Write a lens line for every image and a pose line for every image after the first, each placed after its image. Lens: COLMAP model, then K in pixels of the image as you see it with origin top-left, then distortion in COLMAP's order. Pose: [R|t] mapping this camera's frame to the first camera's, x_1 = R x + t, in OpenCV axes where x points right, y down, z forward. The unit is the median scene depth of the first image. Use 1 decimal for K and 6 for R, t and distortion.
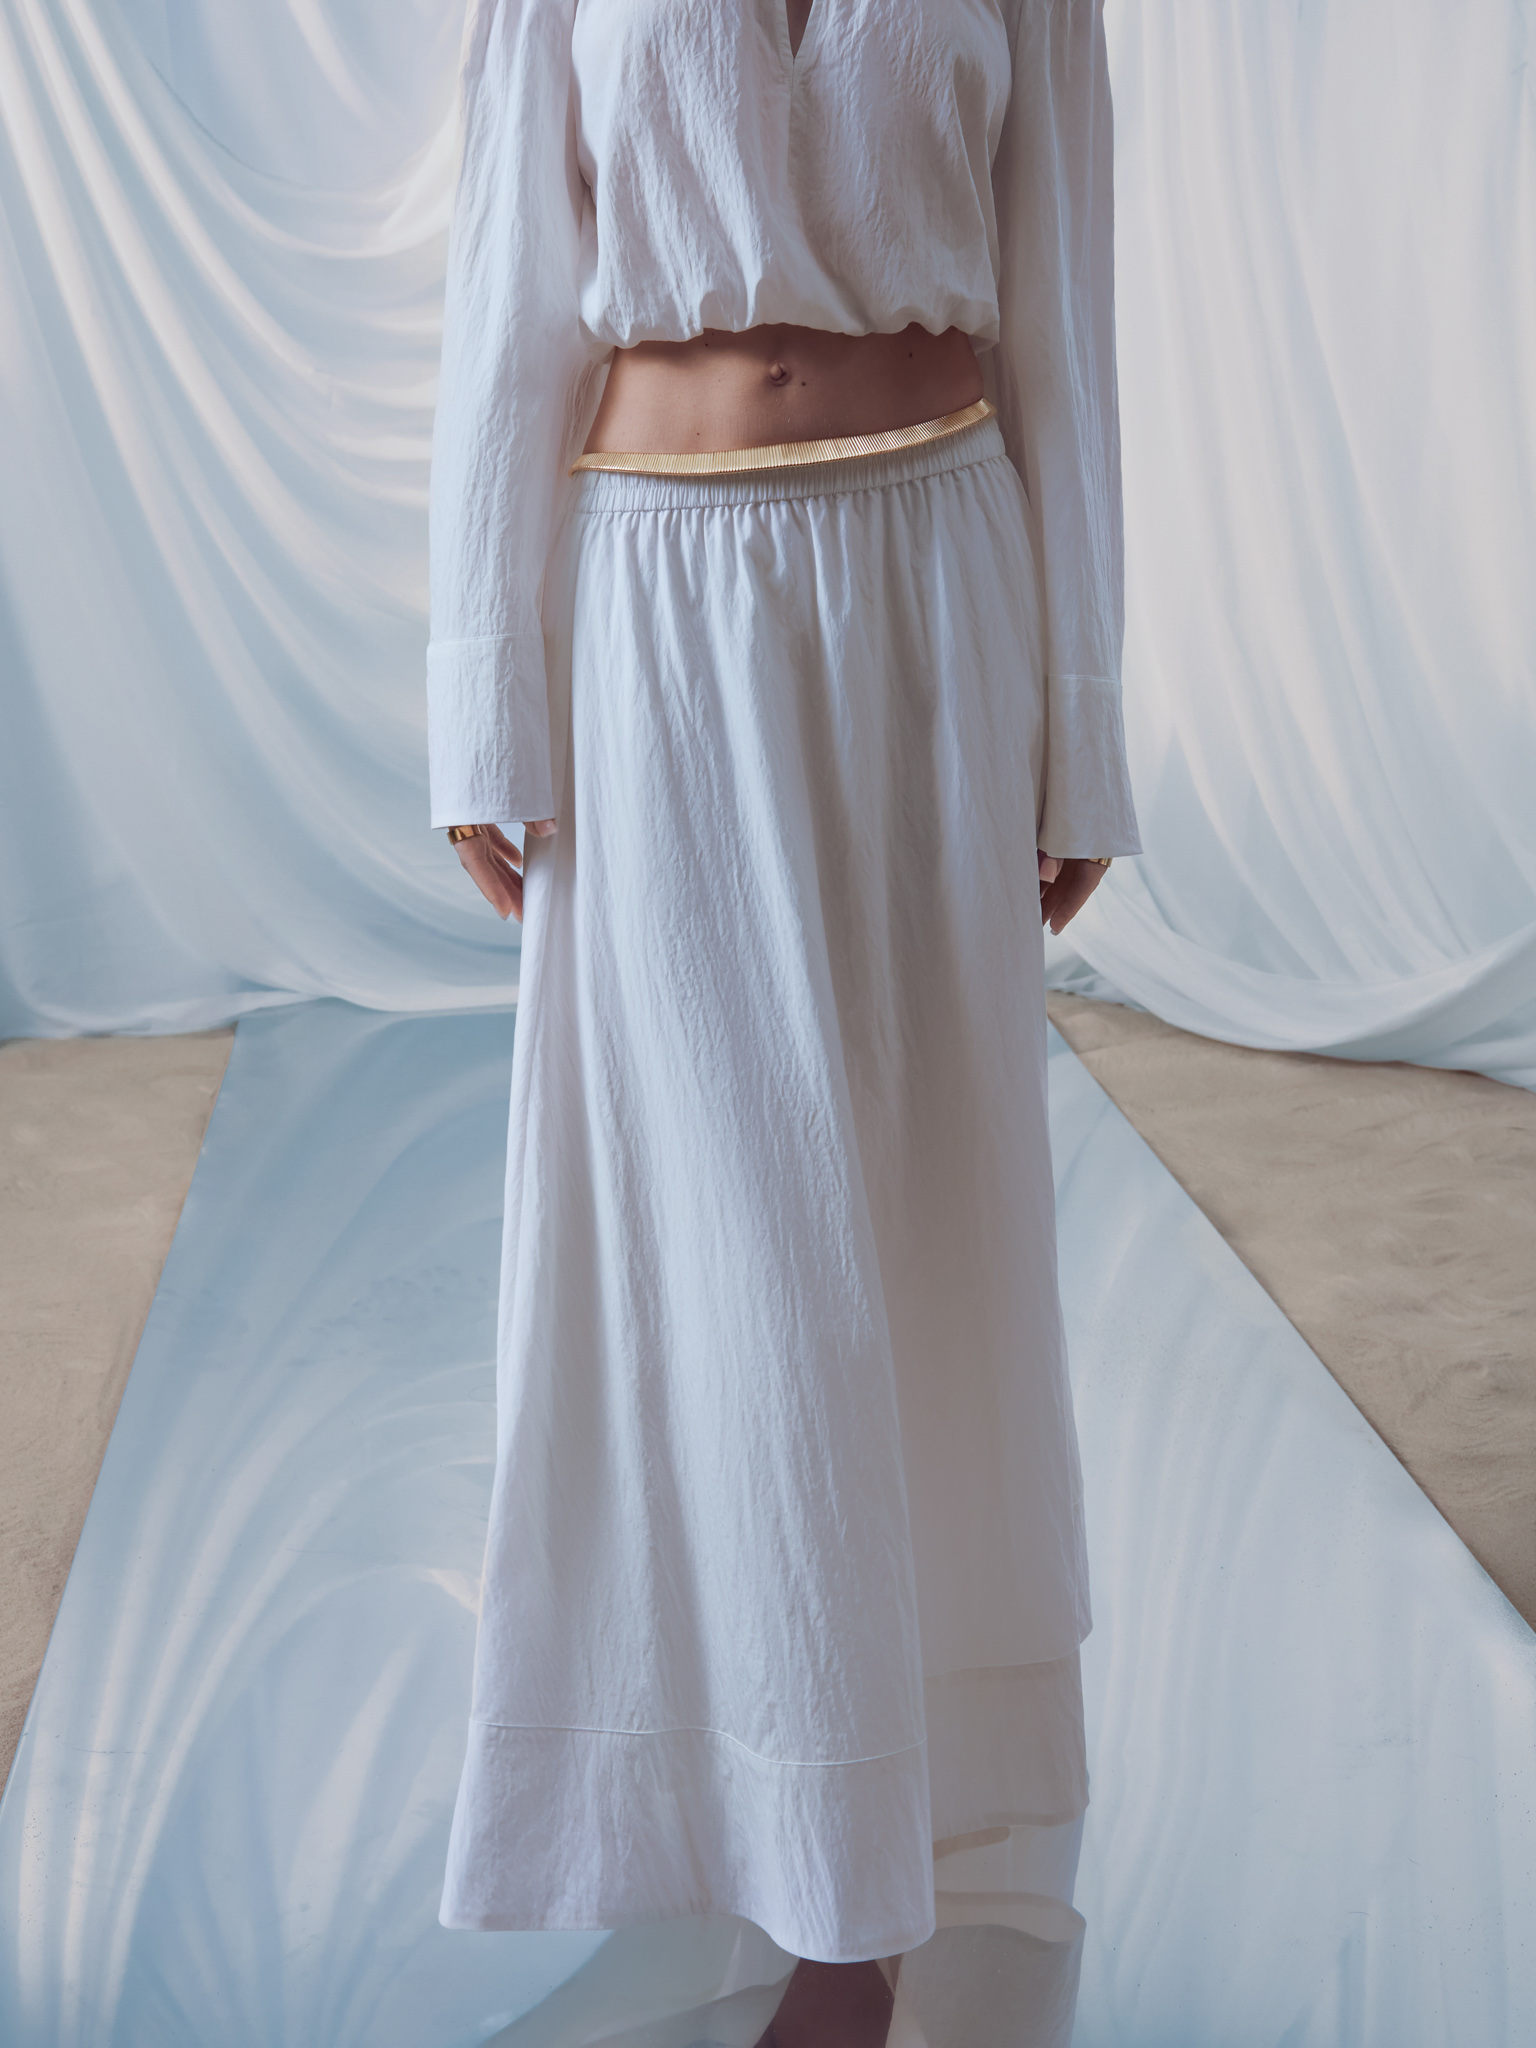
lens RADIAL K [[2495.7, 0, 768.0], [0, 2495.7, 1024.0], [0, 0, 1]] dist [0.030127, 0.070066]
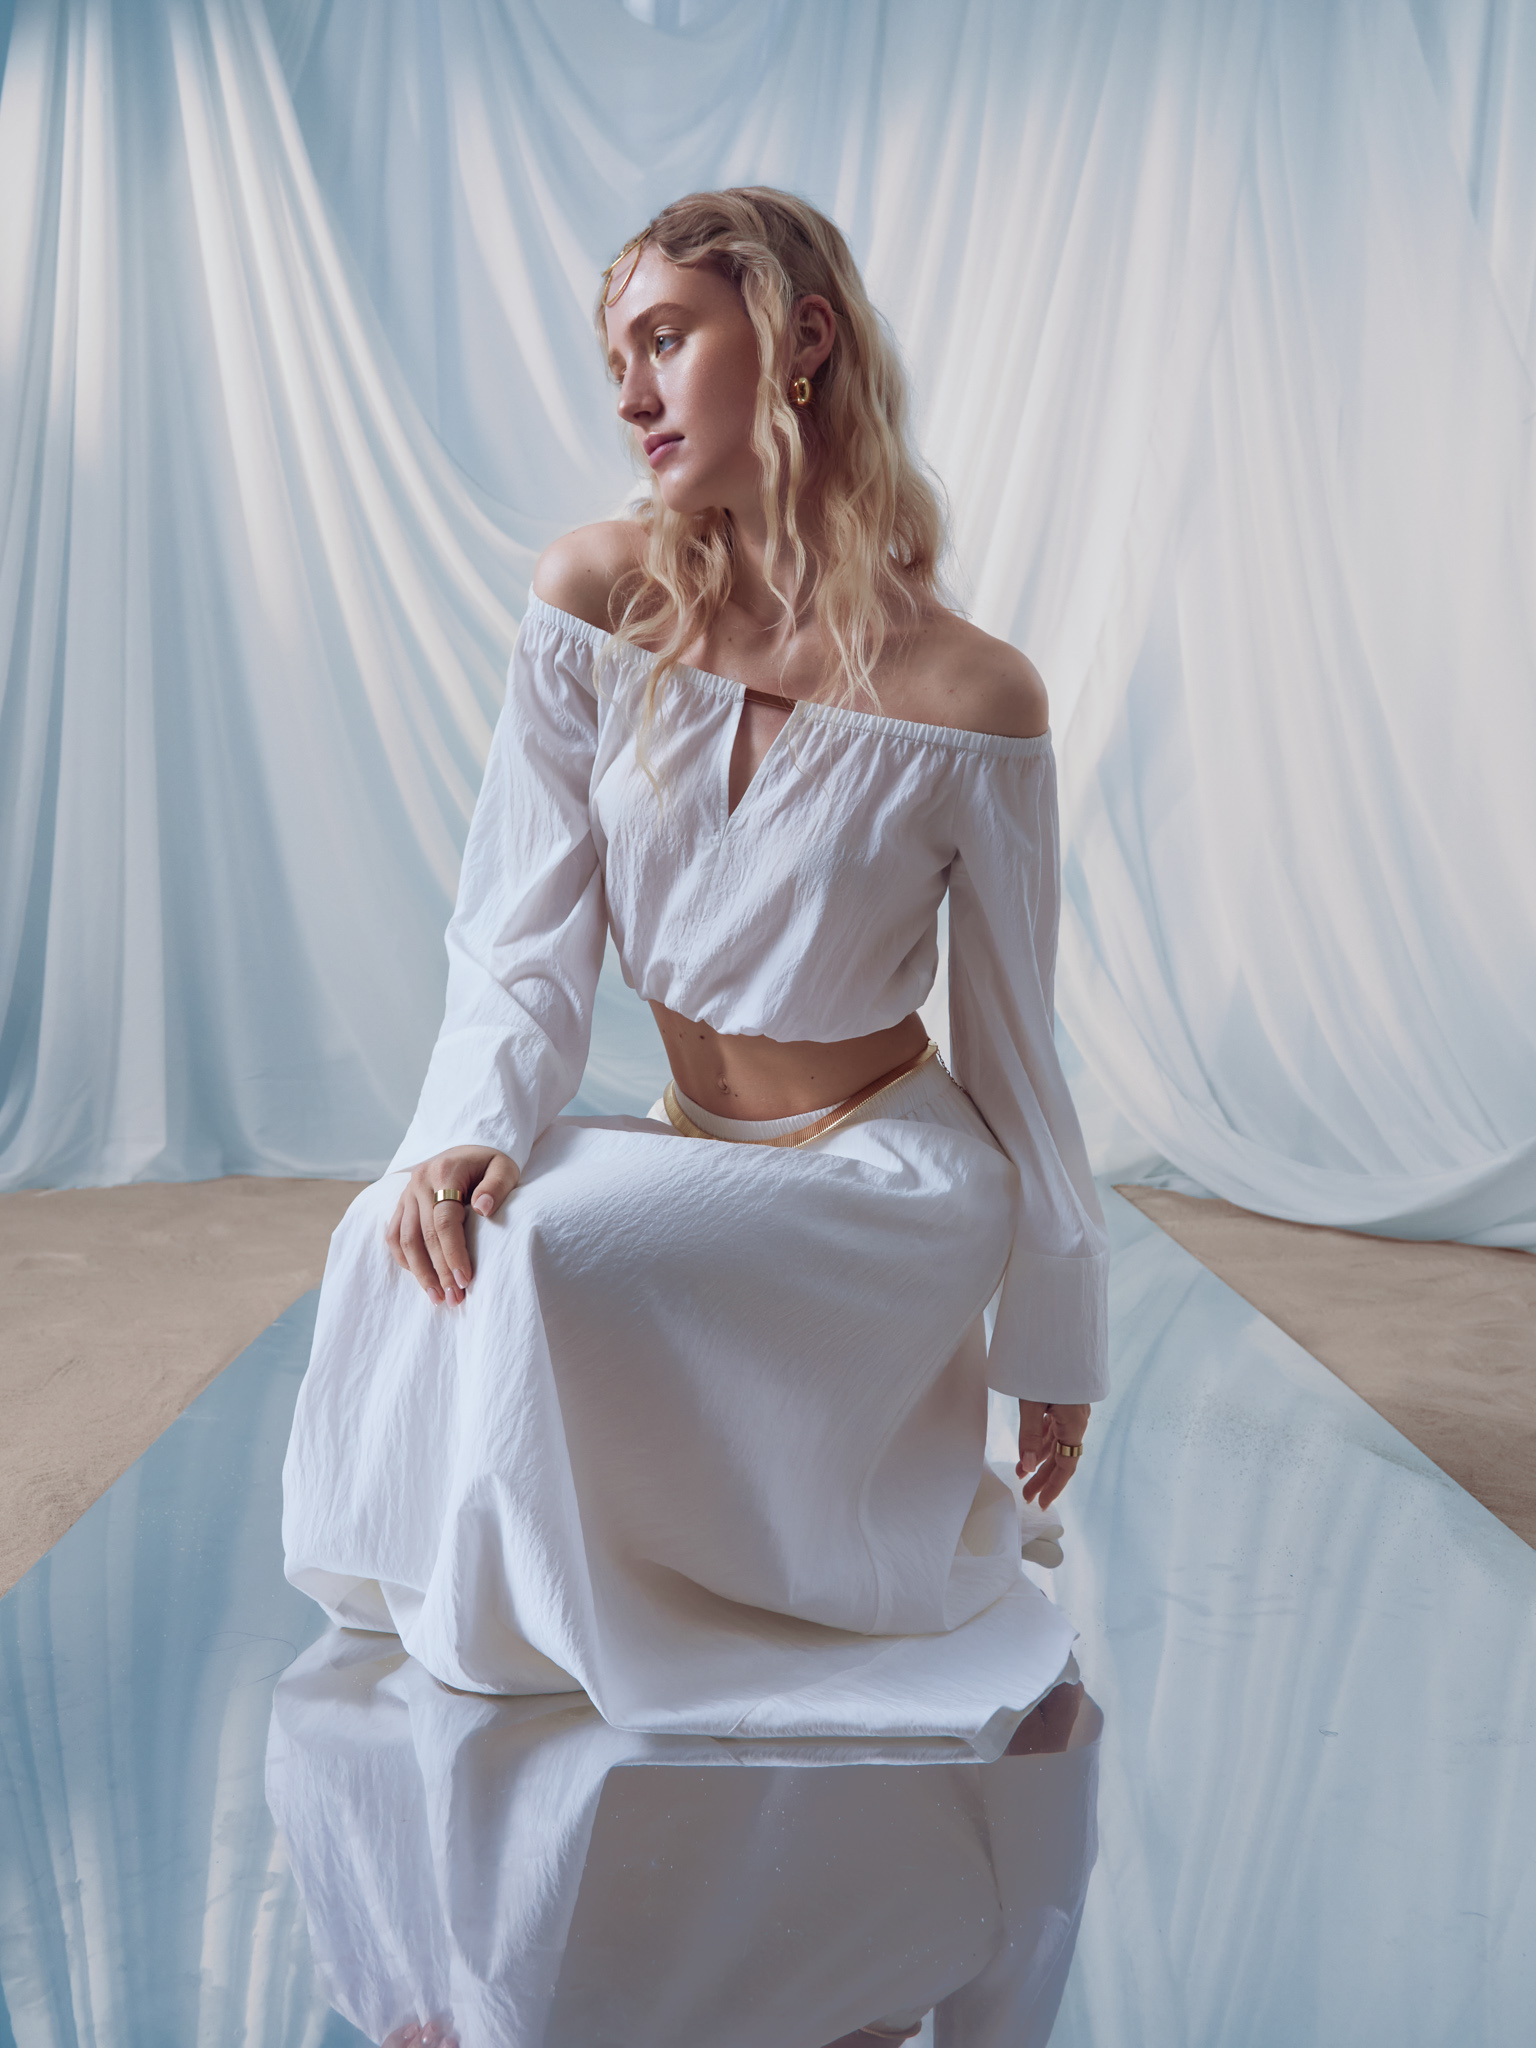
lens RADIAL K [[1836.6, 0, 768.0], [0, 1836.6, 1024.0], [0, 0, 1]] dist [0.053105, -0.004380]
pose [[0.995051, 0.029393, -0.094914, 0.030007], [-0.047094, 0.980648, -0.190033, 0.095866], [0.087492, 0.193562, 0.977179, 0.168687]]
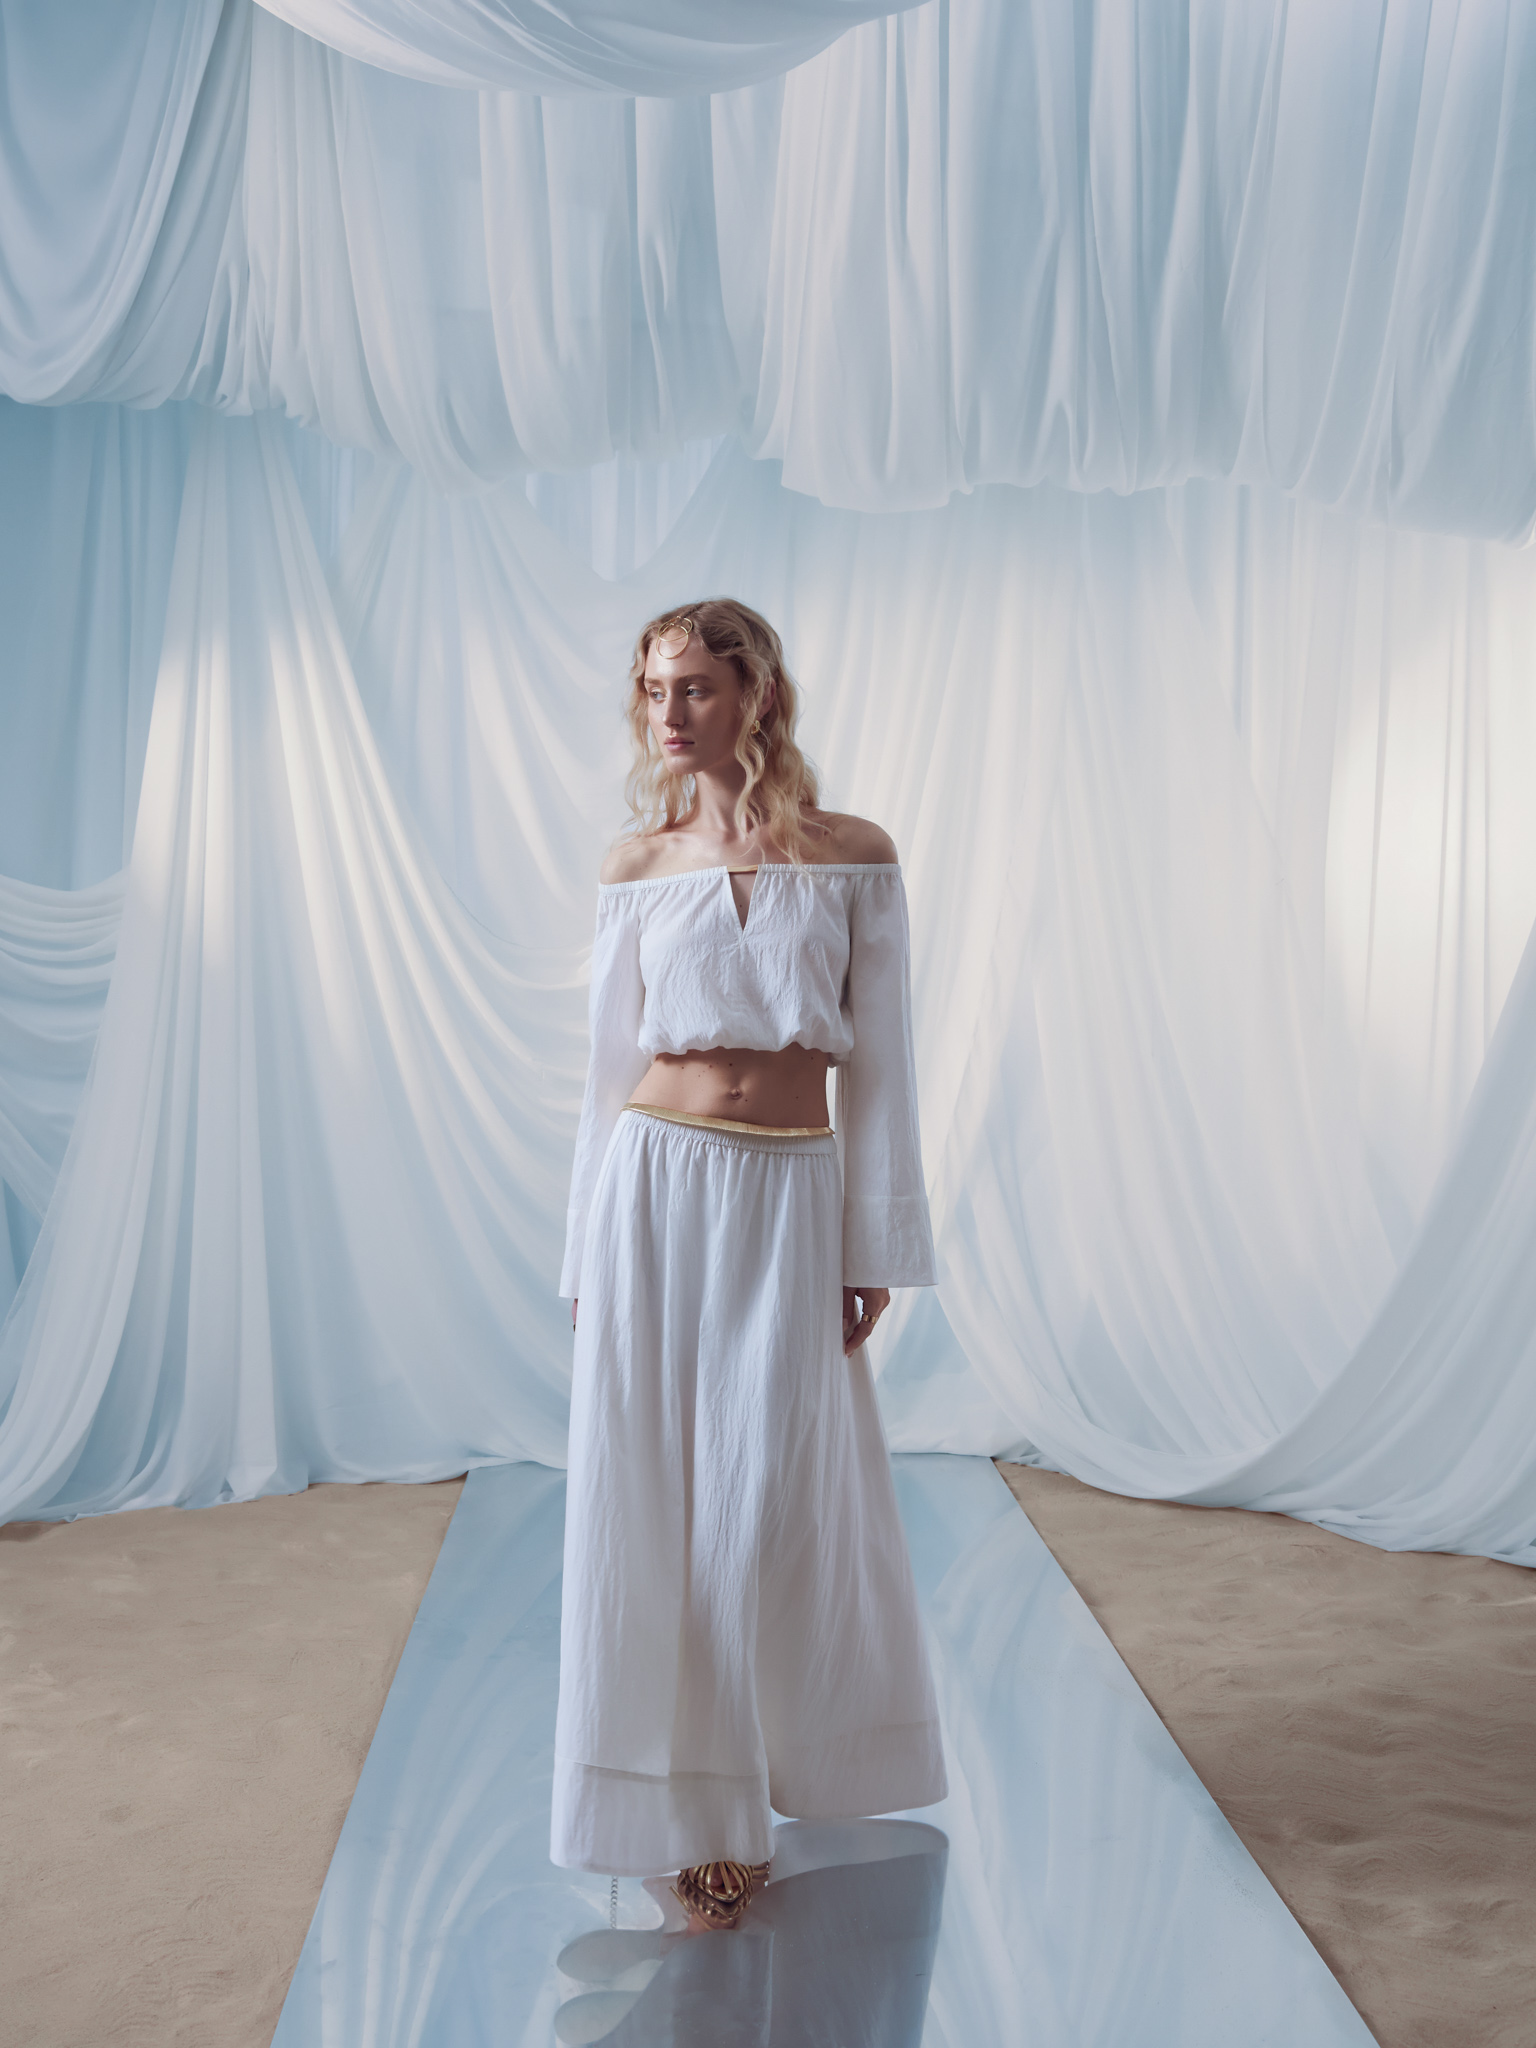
lens RADIAL K [[2073.0, 0, 768.0], [0, 2073.0, 1024.0], [0, 0, 1]] dist [-0.052249, 0.000976]
pose [[0.998198, -0.003294, -0.059911, 0.052086], [-0.011943, 0.967604, -0.252191, 0.052702], [0.058801, 0.252452, 0.965821, -0.297952]]
